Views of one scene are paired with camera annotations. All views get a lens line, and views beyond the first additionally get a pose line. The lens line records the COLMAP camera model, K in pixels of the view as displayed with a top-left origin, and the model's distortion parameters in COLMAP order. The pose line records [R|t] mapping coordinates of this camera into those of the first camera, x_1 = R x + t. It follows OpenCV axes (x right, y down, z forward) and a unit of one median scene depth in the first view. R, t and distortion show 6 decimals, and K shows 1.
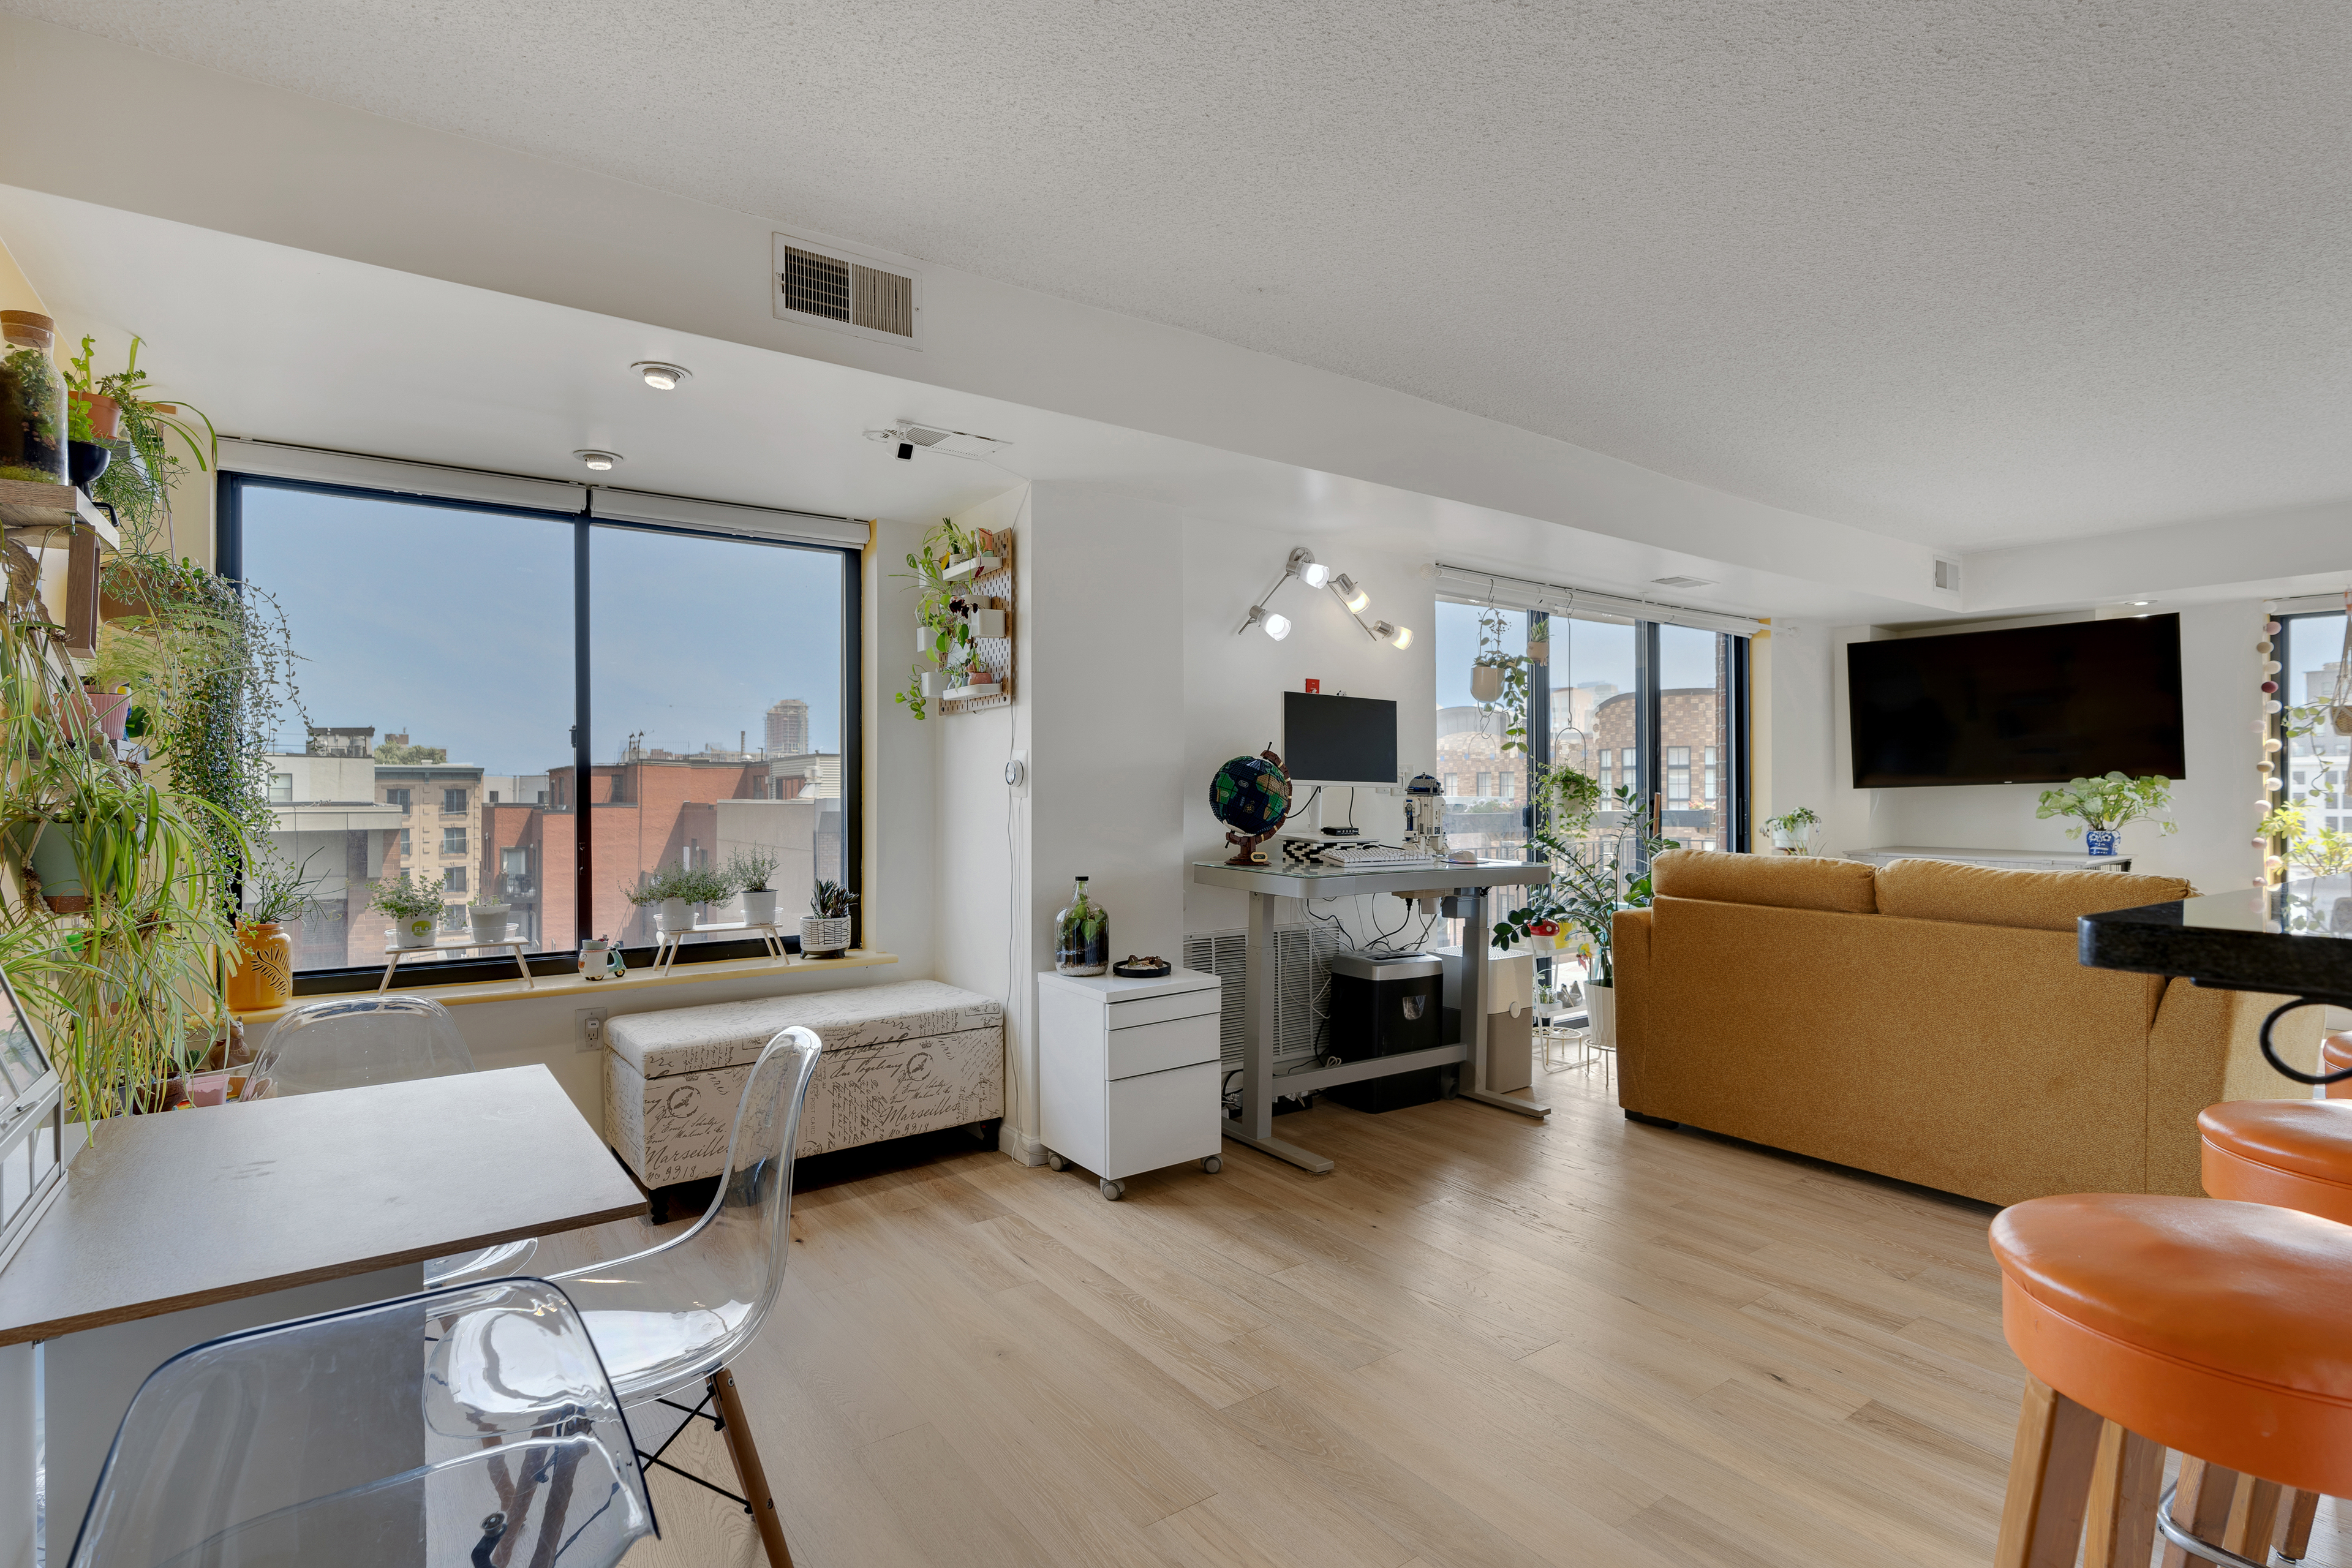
lens RADIAL K [[1150.7, 0, 1200.4], [0, 1150.7, 790.9], [0, 0, 1]] dist [-0.001819, -0.000035]
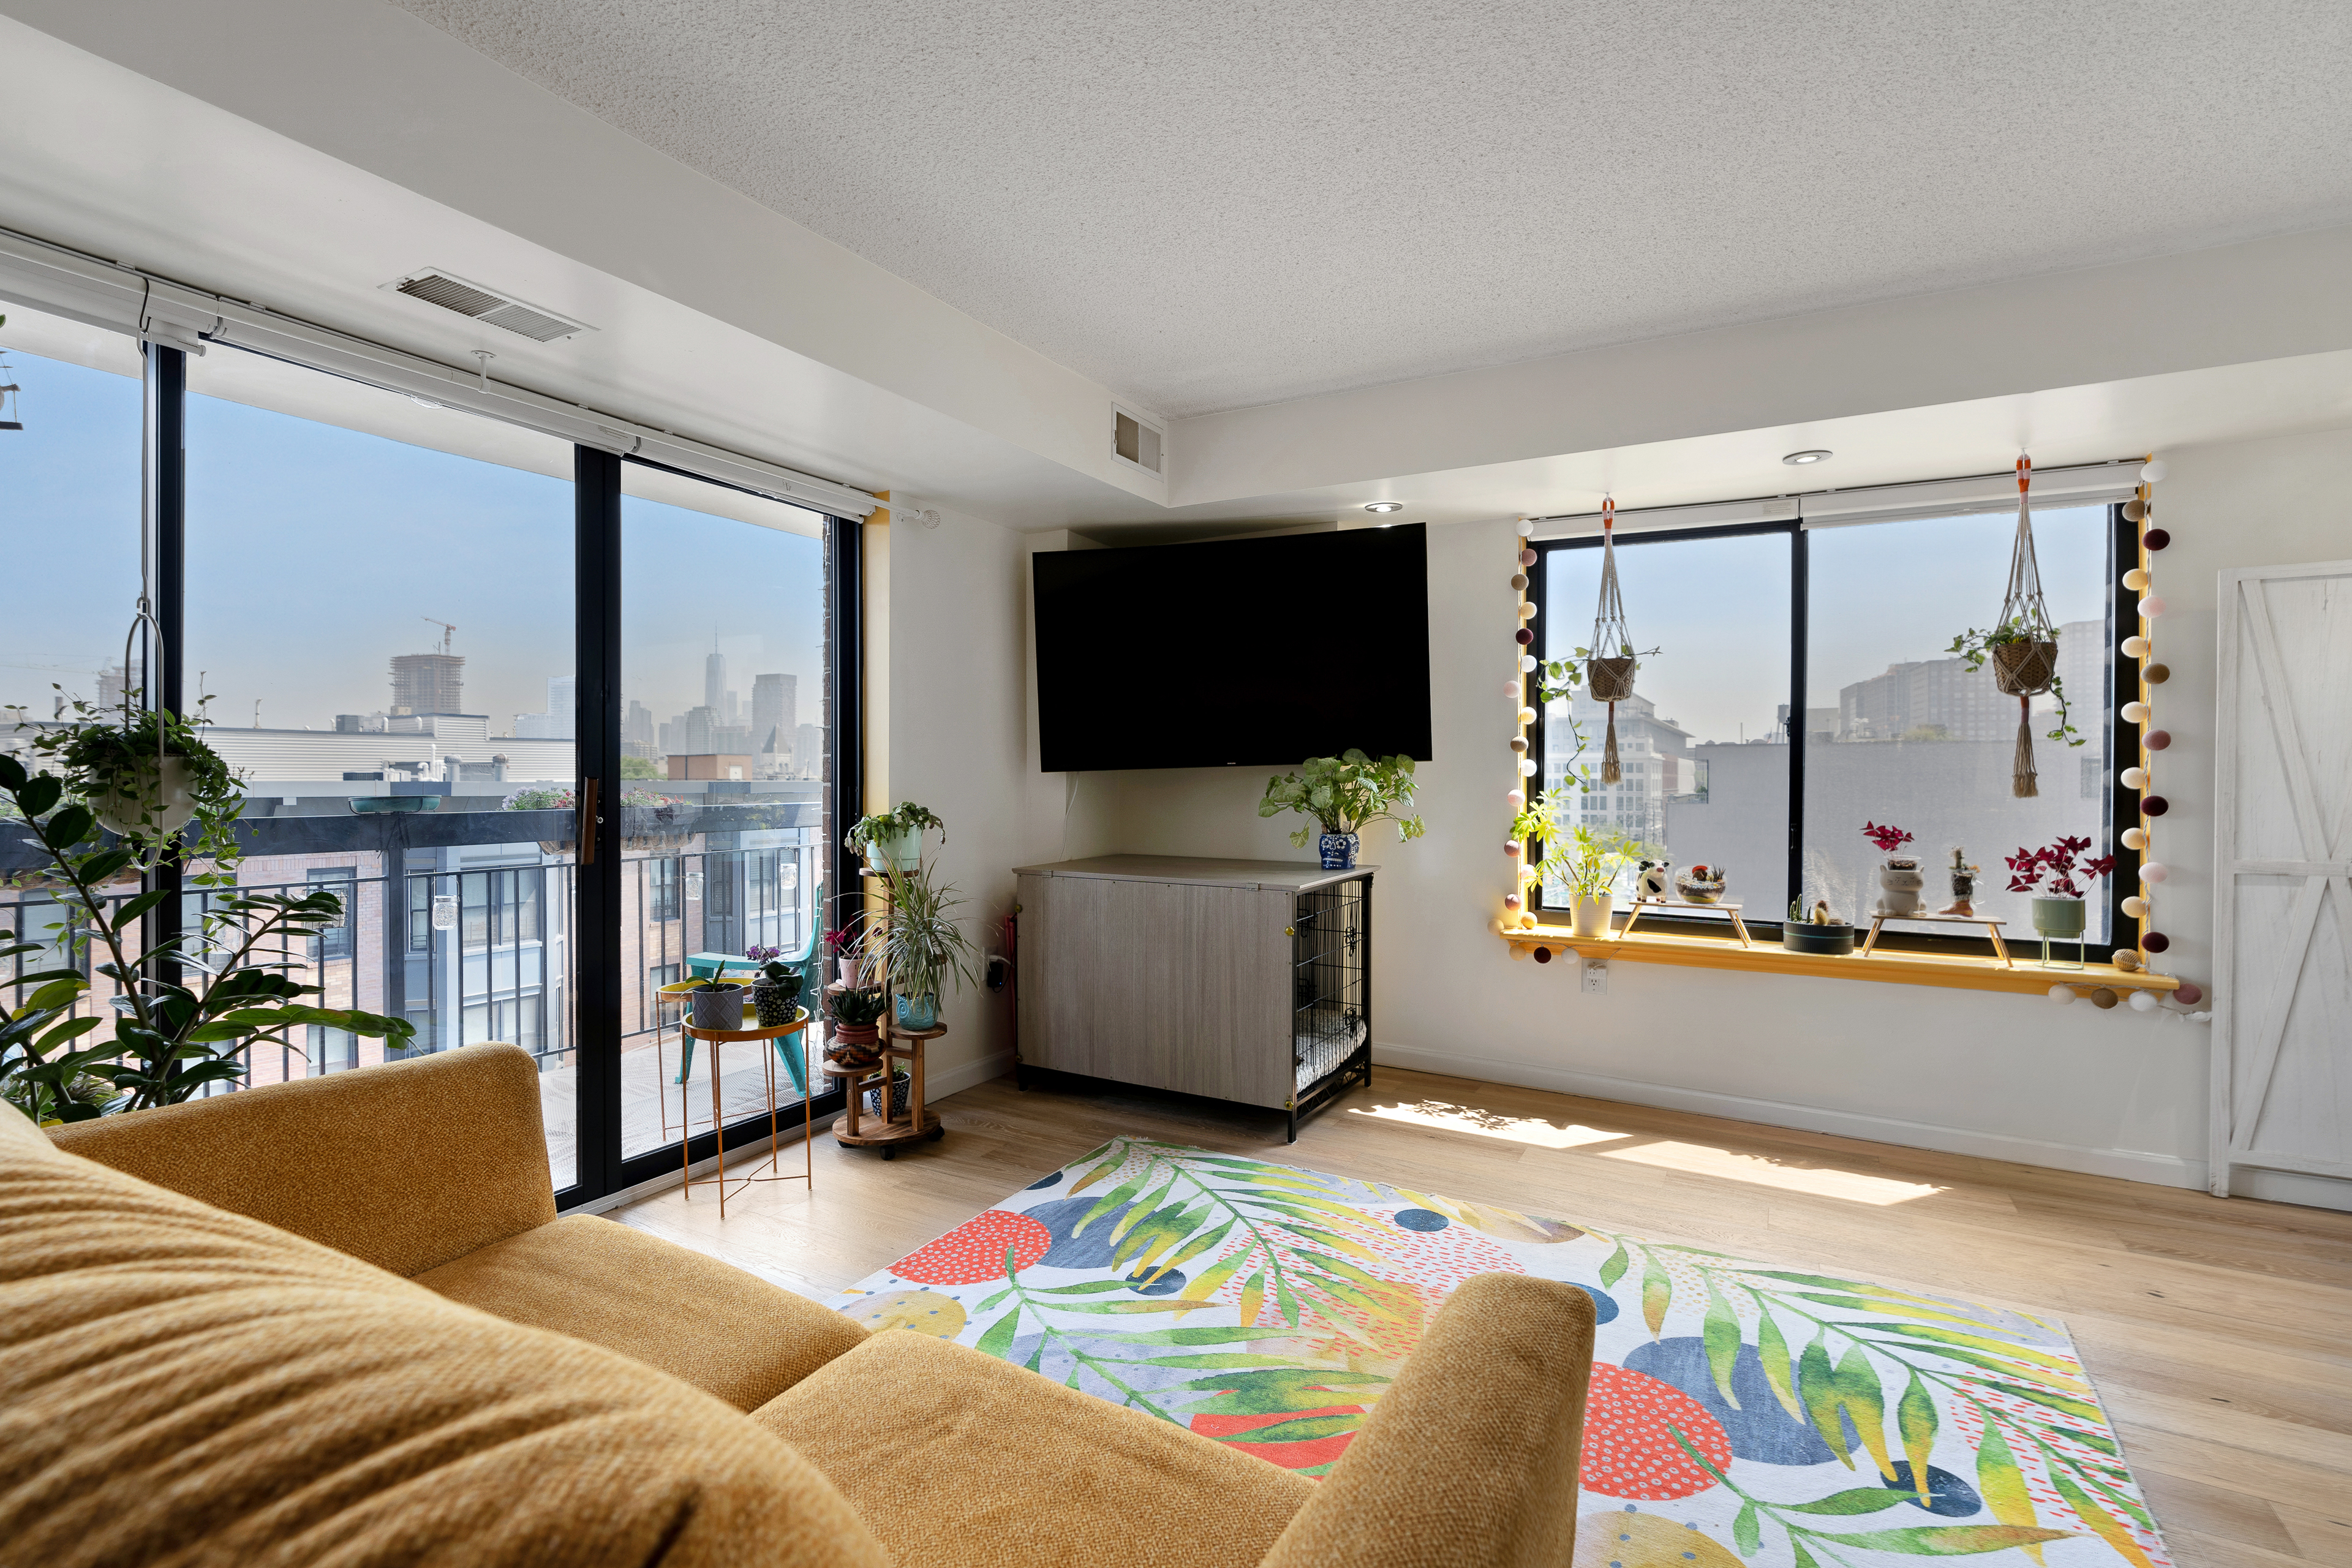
lens RADIAL K [[1089.3, 0, 1187.1], [0, 1089.3, 785.7], [0, 0, 1]] dist [-0.000620, 0.000546]
pose [[0.908919, -0.000247, 0.416973, 0.436480], [-0.003789, 0.999954, 0.008851, 0.000005], [-0.416956, -0.009625, 0.908876, 0.448574]]
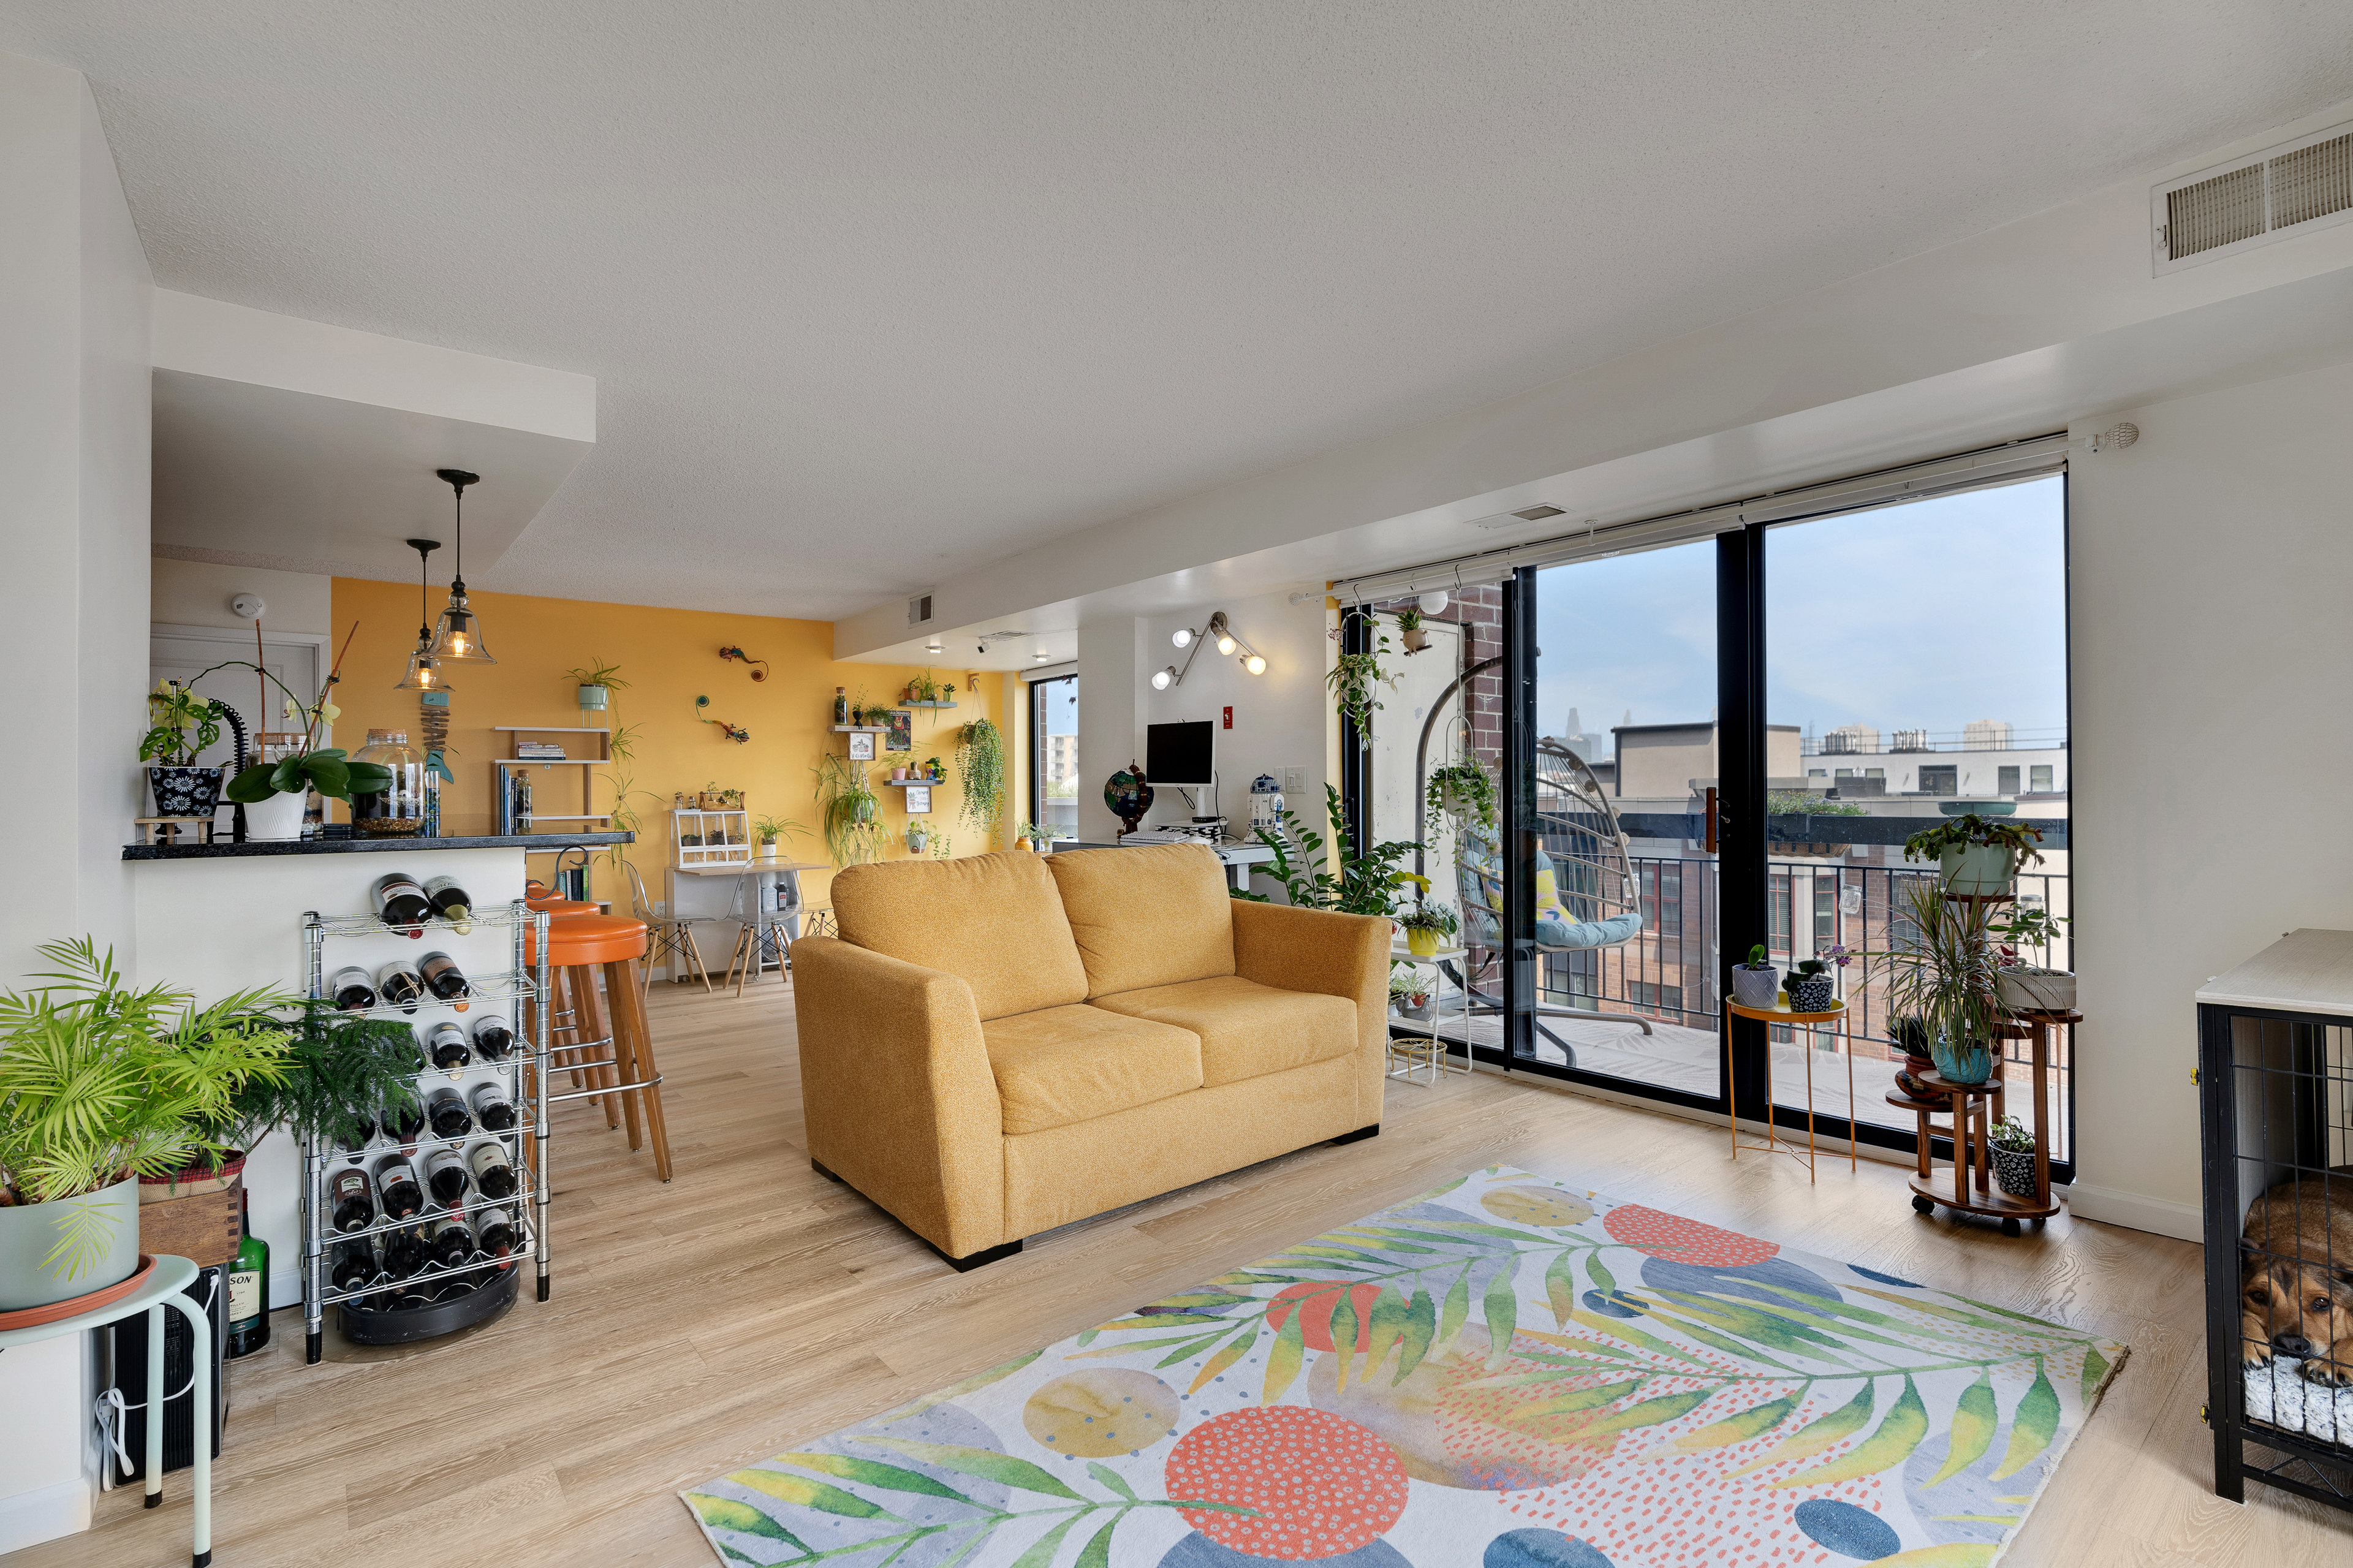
lens RADIAL K [[1089.8, 0, 1187.6], [0, 1089.8, 785.7], [0, 0, 1]] dist [-0.000620, 0.000546]
pose [[0.056456, -0.004295, -0.998396, 1.019115], [0.011353, 0.999929, -0.003660, -0.000752], [0.998341, -0.011128, 0.056500, 0.657507]]
